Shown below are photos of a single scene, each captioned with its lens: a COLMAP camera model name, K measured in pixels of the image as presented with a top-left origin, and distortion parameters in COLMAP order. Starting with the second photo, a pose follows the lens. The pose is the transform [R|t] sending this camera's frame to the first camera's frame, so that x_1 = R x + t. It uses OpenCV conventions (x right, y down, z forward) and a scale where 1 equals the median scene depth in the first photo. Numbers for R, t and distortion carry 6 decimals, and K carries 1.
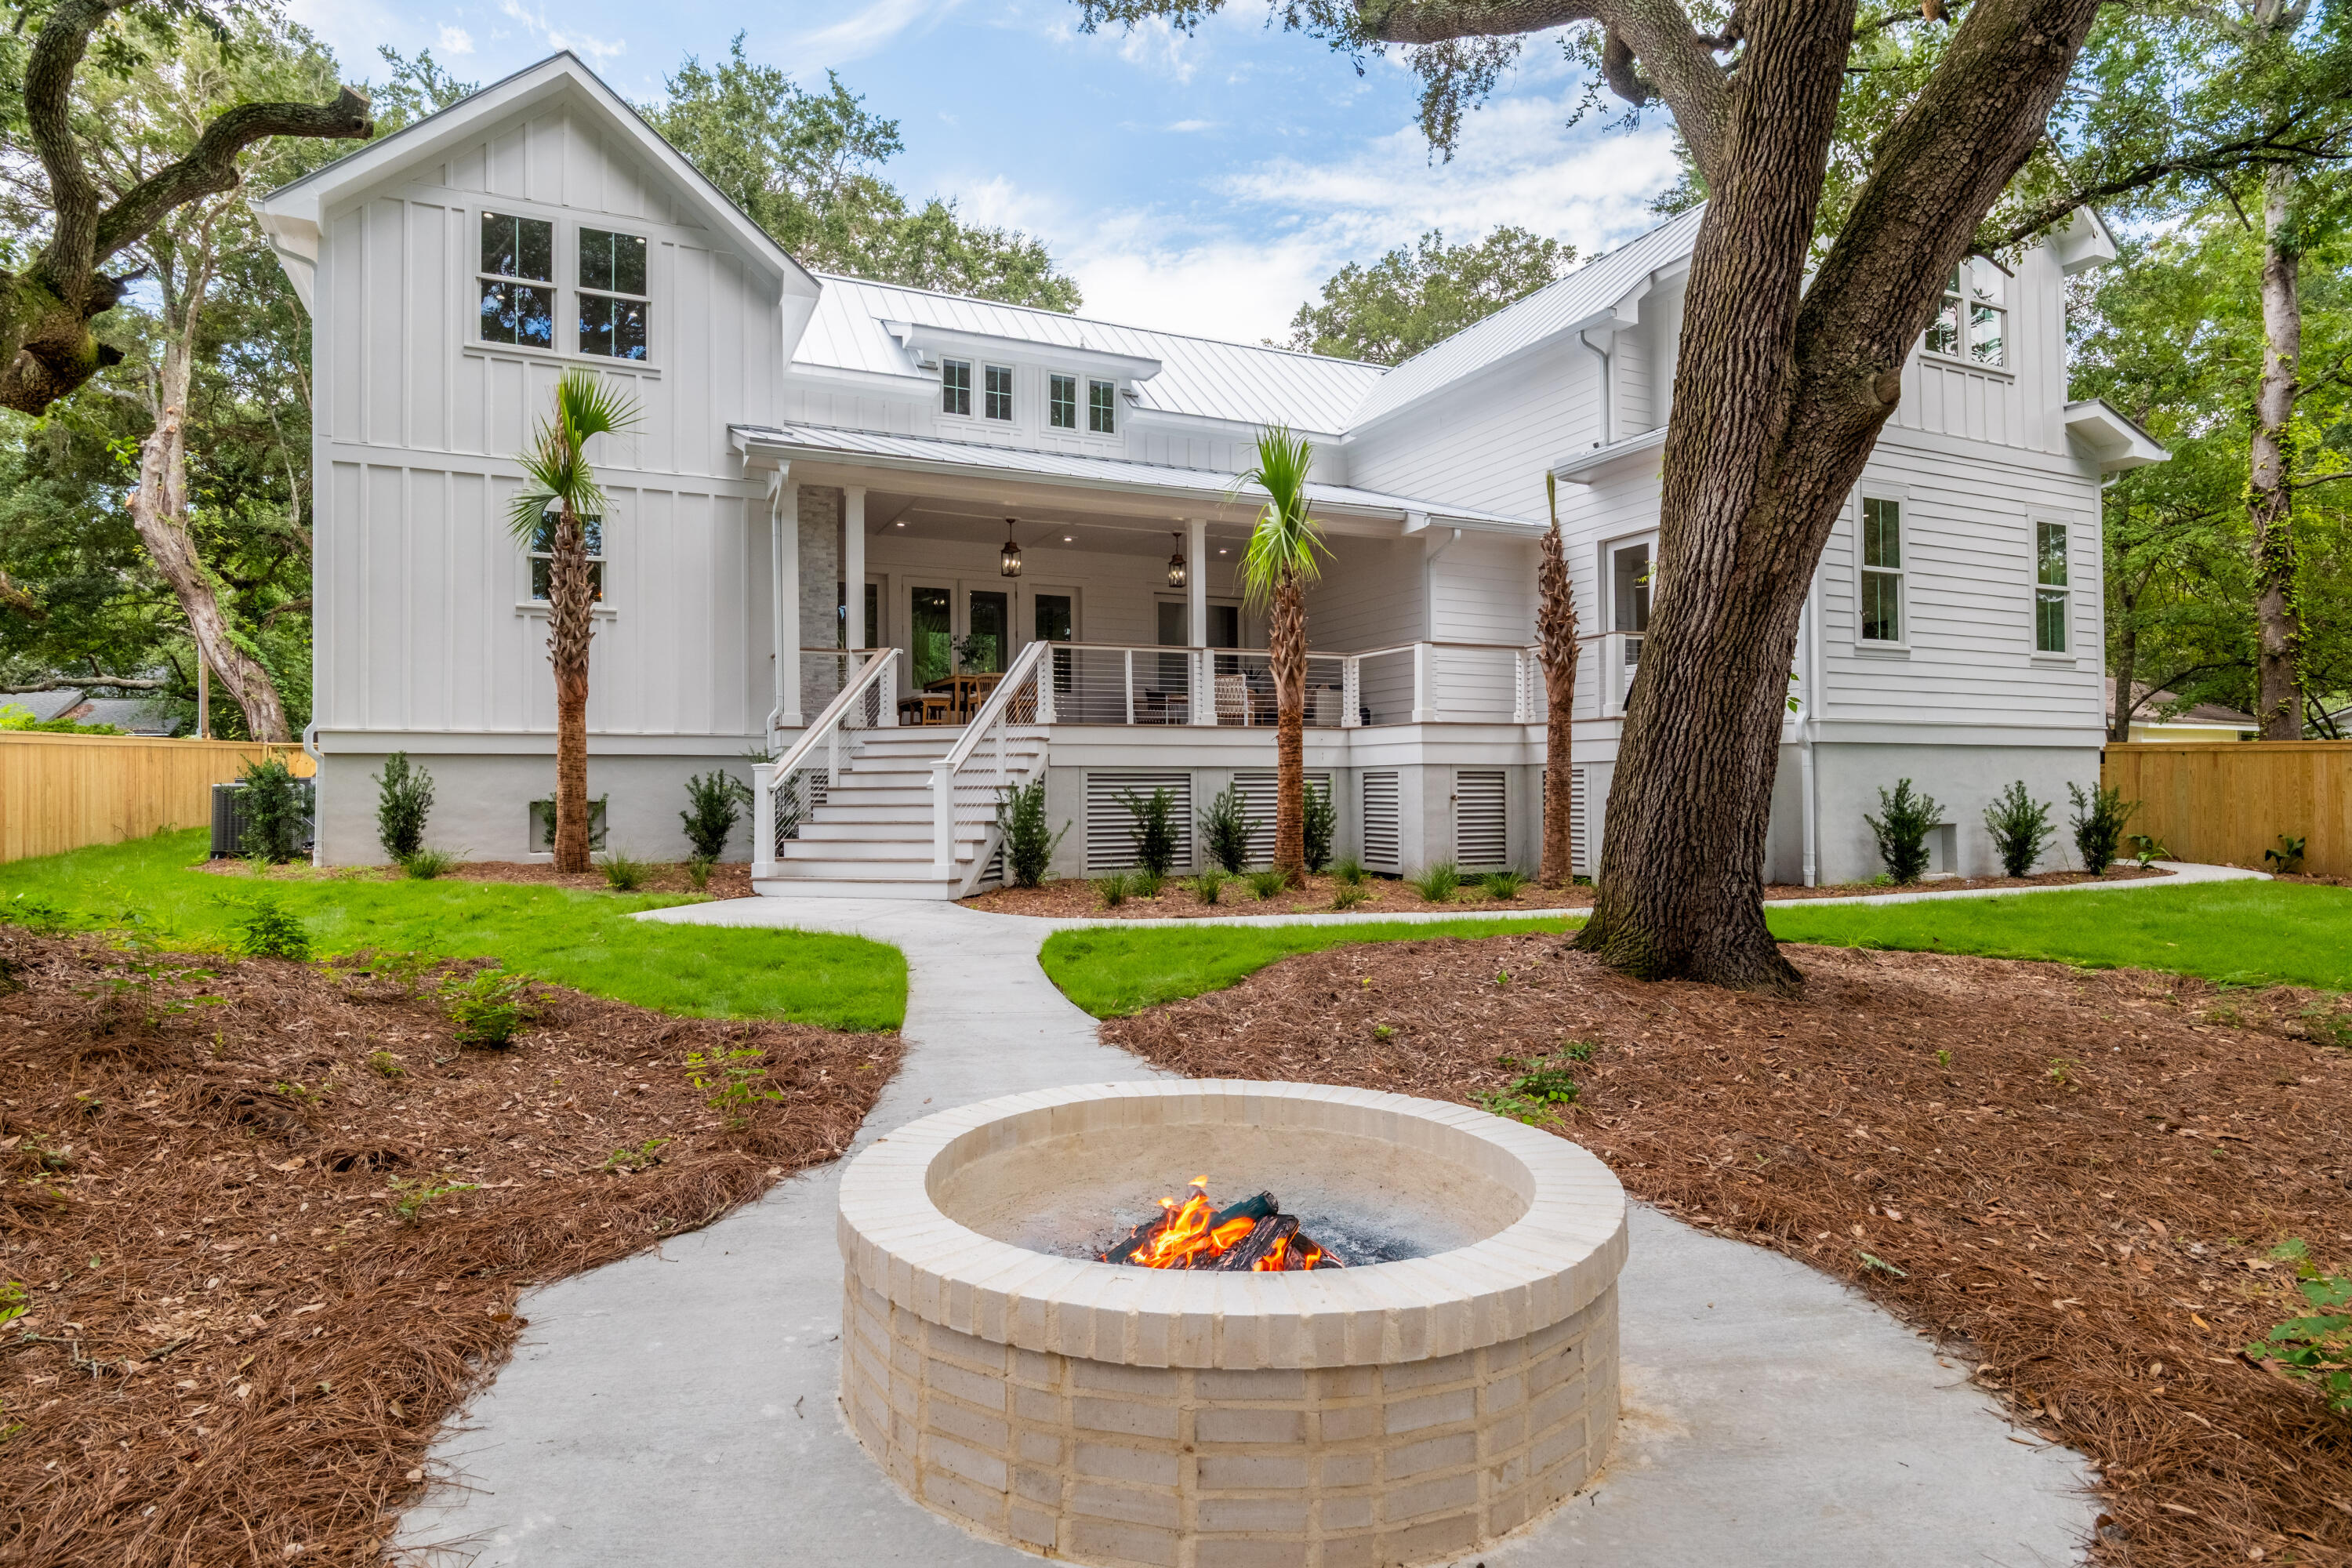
lens RADIAL K [[1219.7, 0, 1229.9], [0, 1219.7, 774.2], [0, 0, 1]] dist [0.000372, 0.000320]
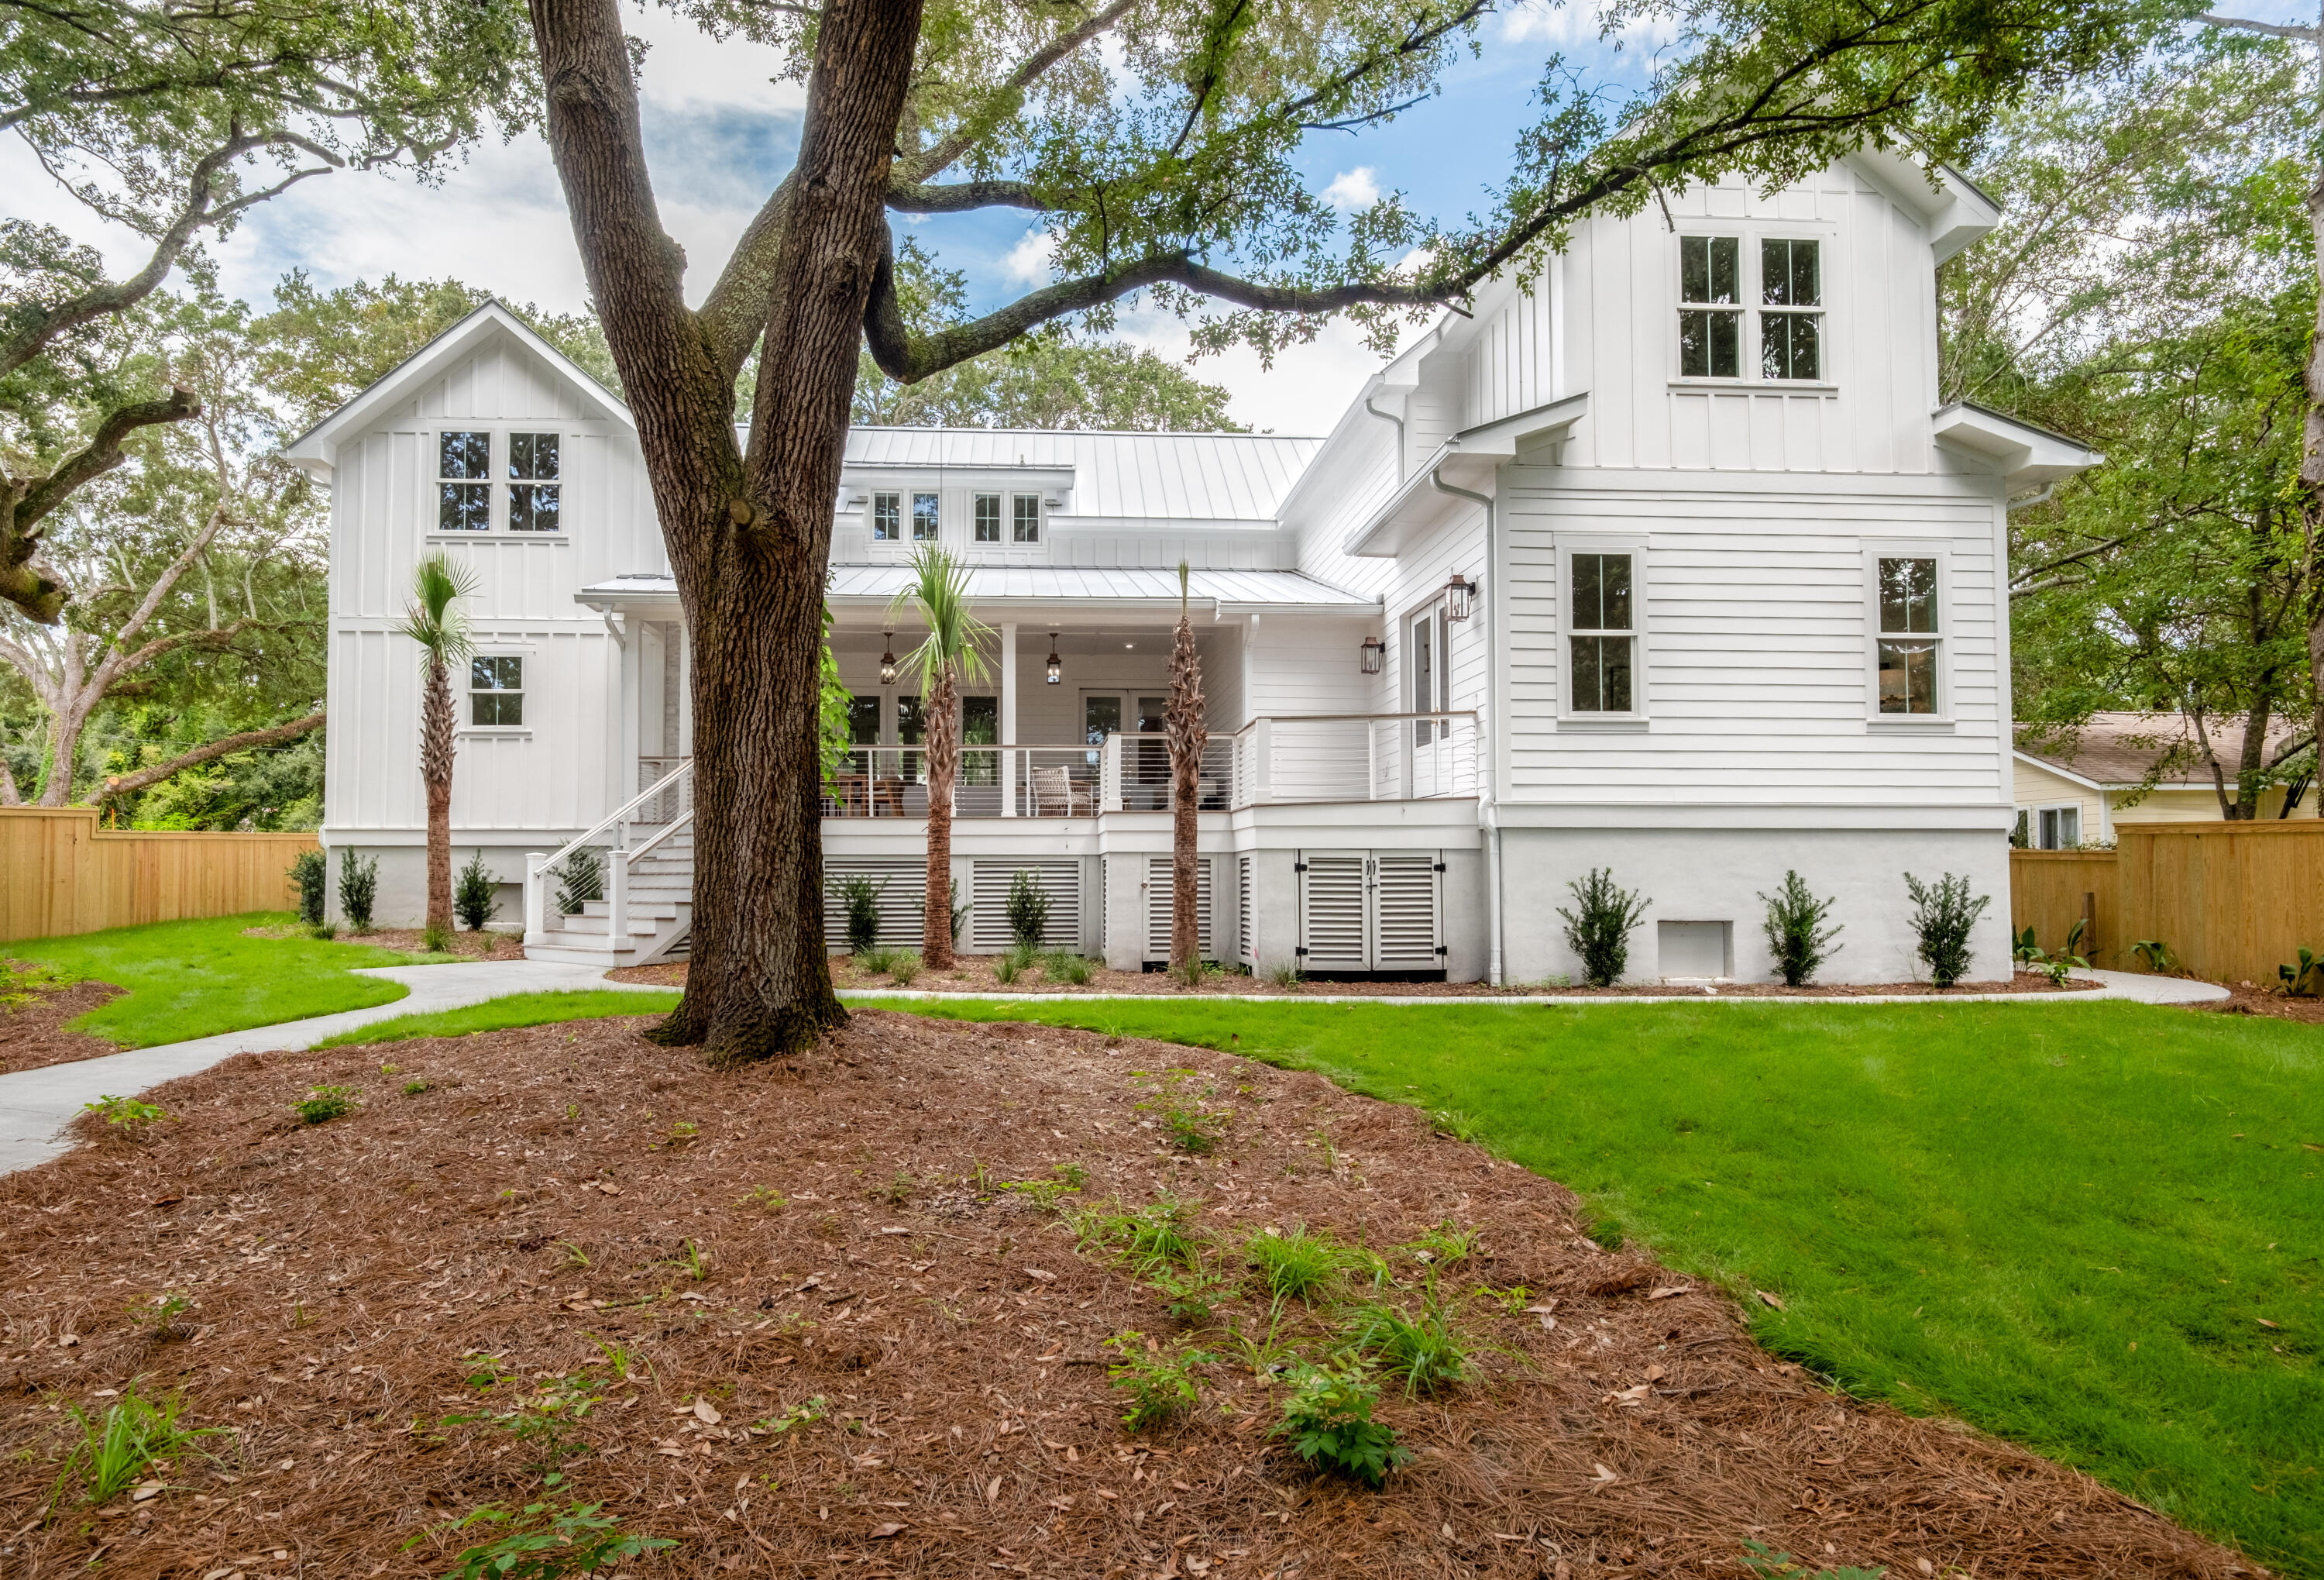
lens RADIAL K [[1242.0, 0, 1152.2], [0, 1242.0, 838.5], [0, 0, 1]] dist [0.001710, -0.000569]
pose [[0.932001, -0.005744, -0.362410, 0.552211], [-0.000383, 0.999858, -0.016832, -0.001935], [0.362455, 0.015826, 0.931867, 0.036877]]
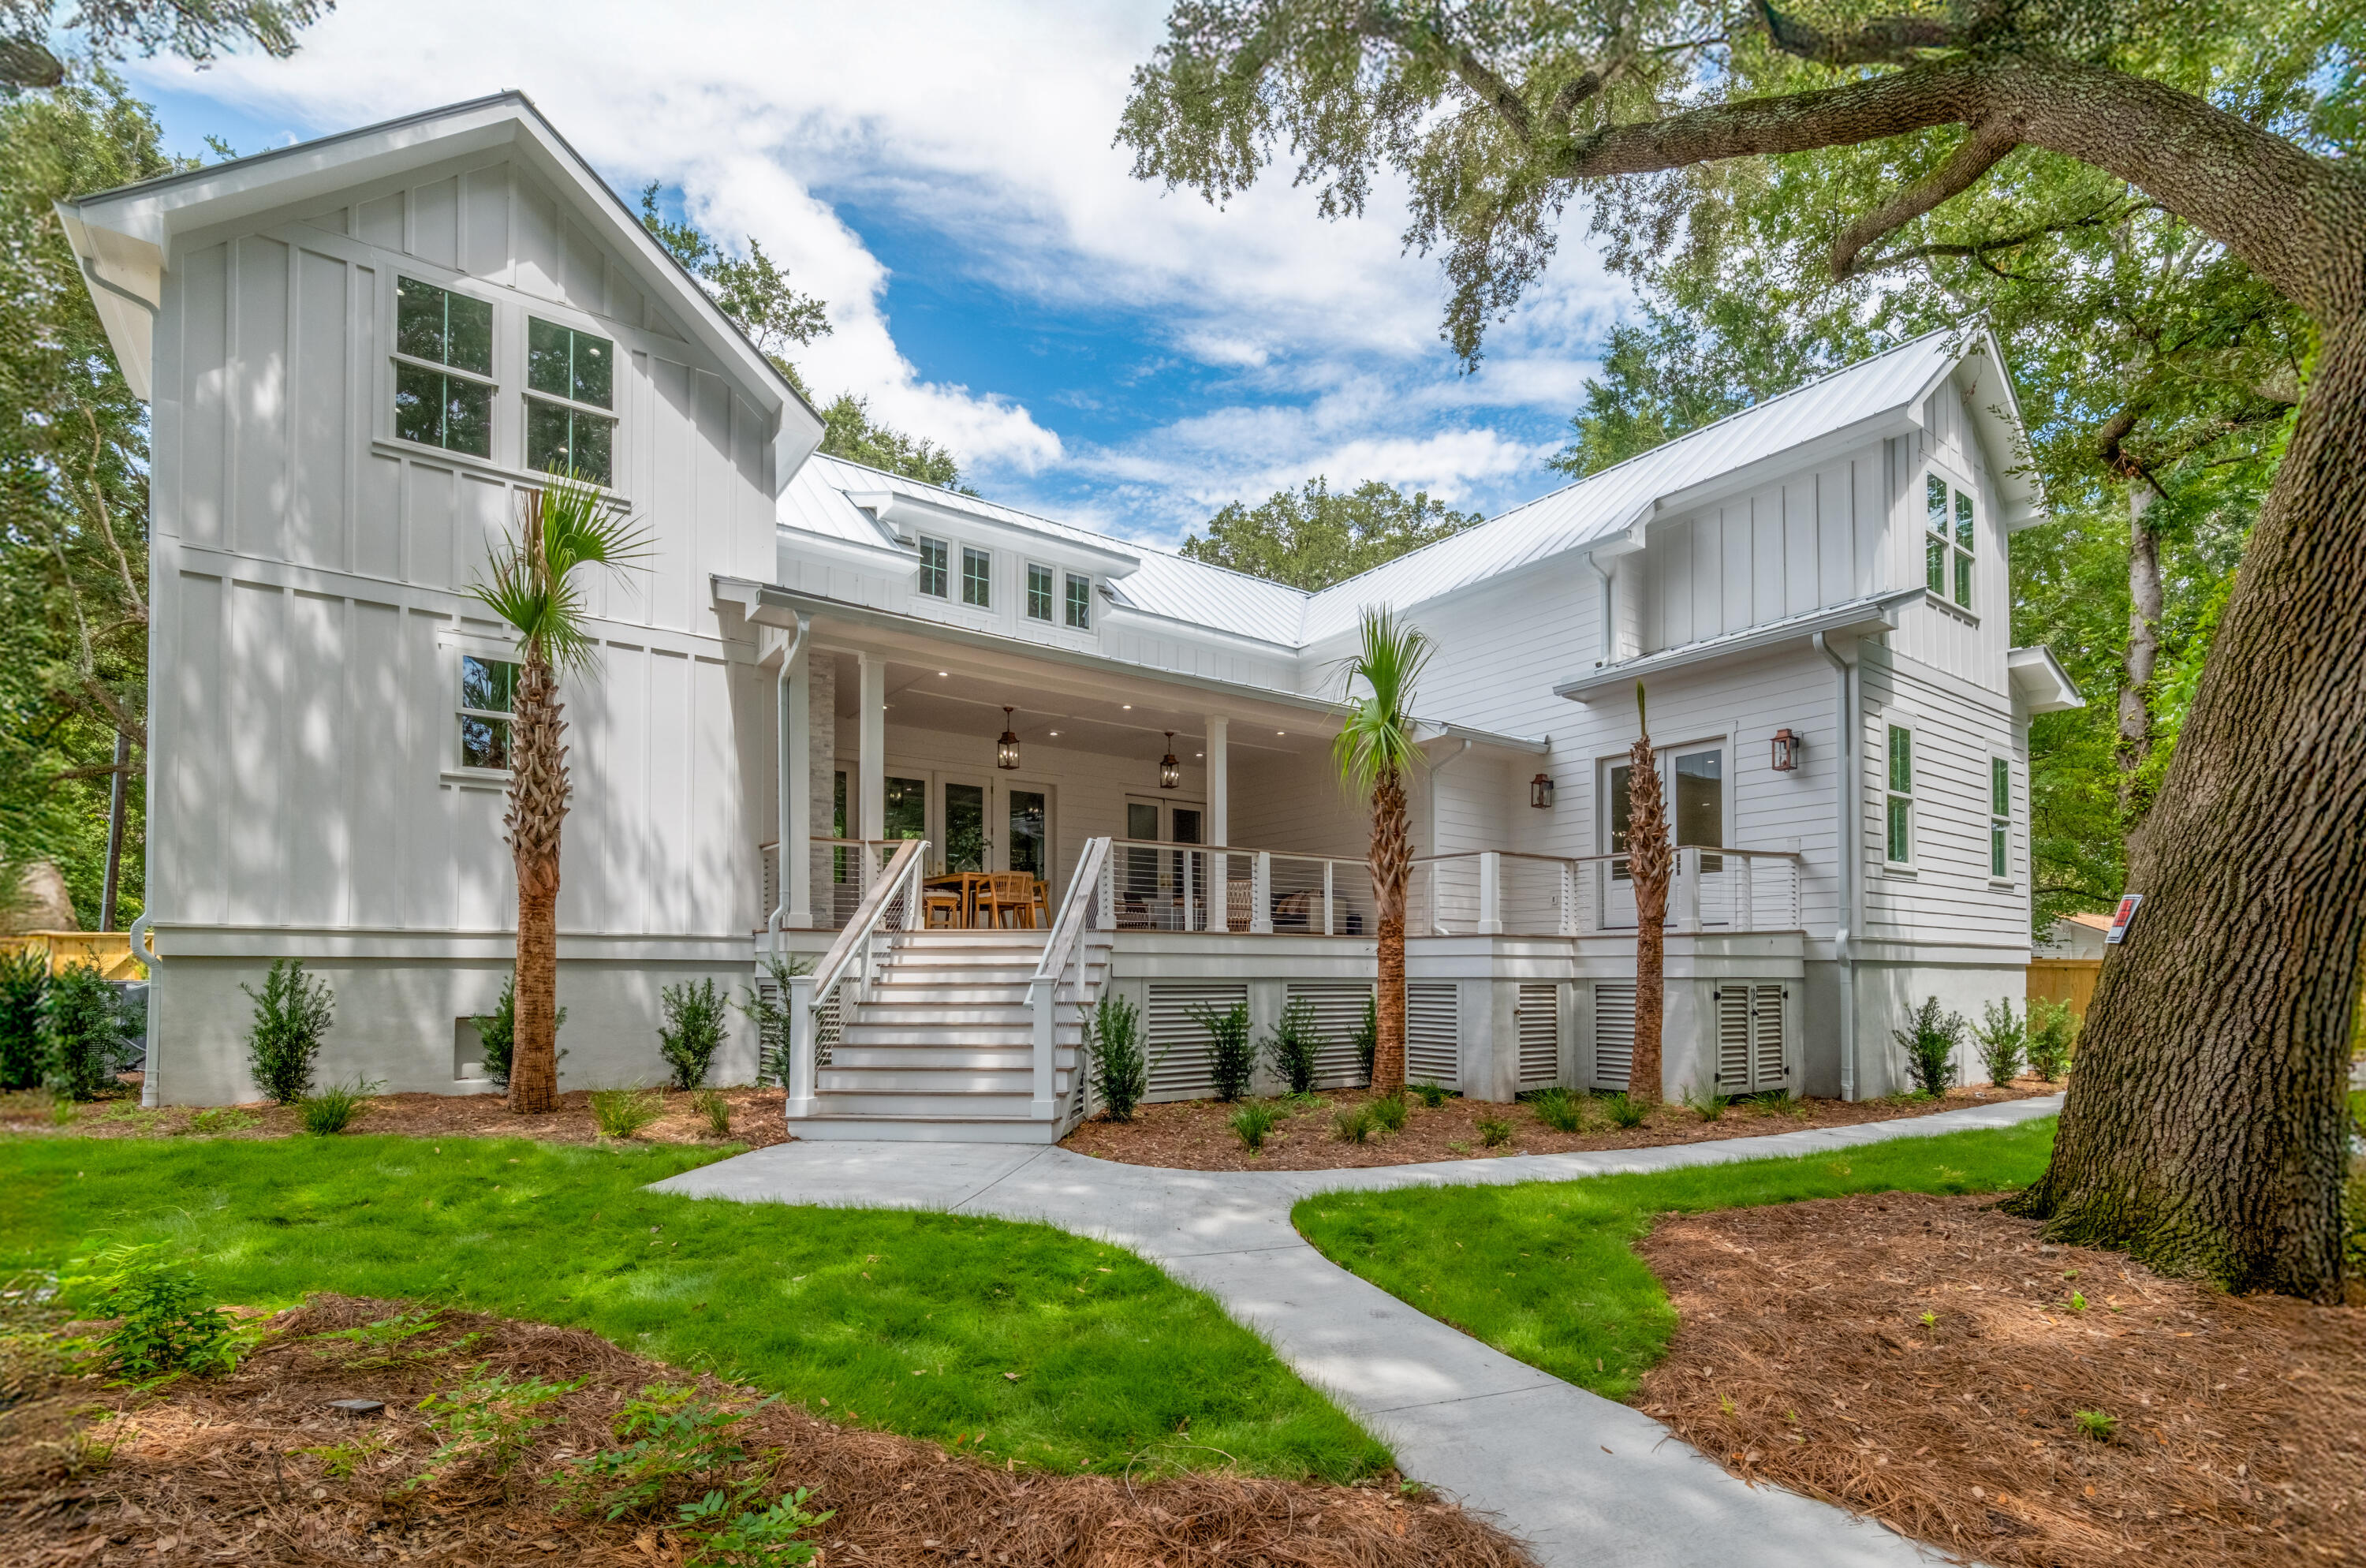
lens RADIAL K [[1051.4, 0, 1226.2], [0, 1051.4, 954.4], [0, 0, 1]] dist [0.019639, -0.006434]
pose [[0.983894, 0.011535, 0.178380, -0.190067], [-0.009881, 0.999900, -0.010160, -0.015660], [-0.178479, 0.008234, 0.983909, 0.210701]]
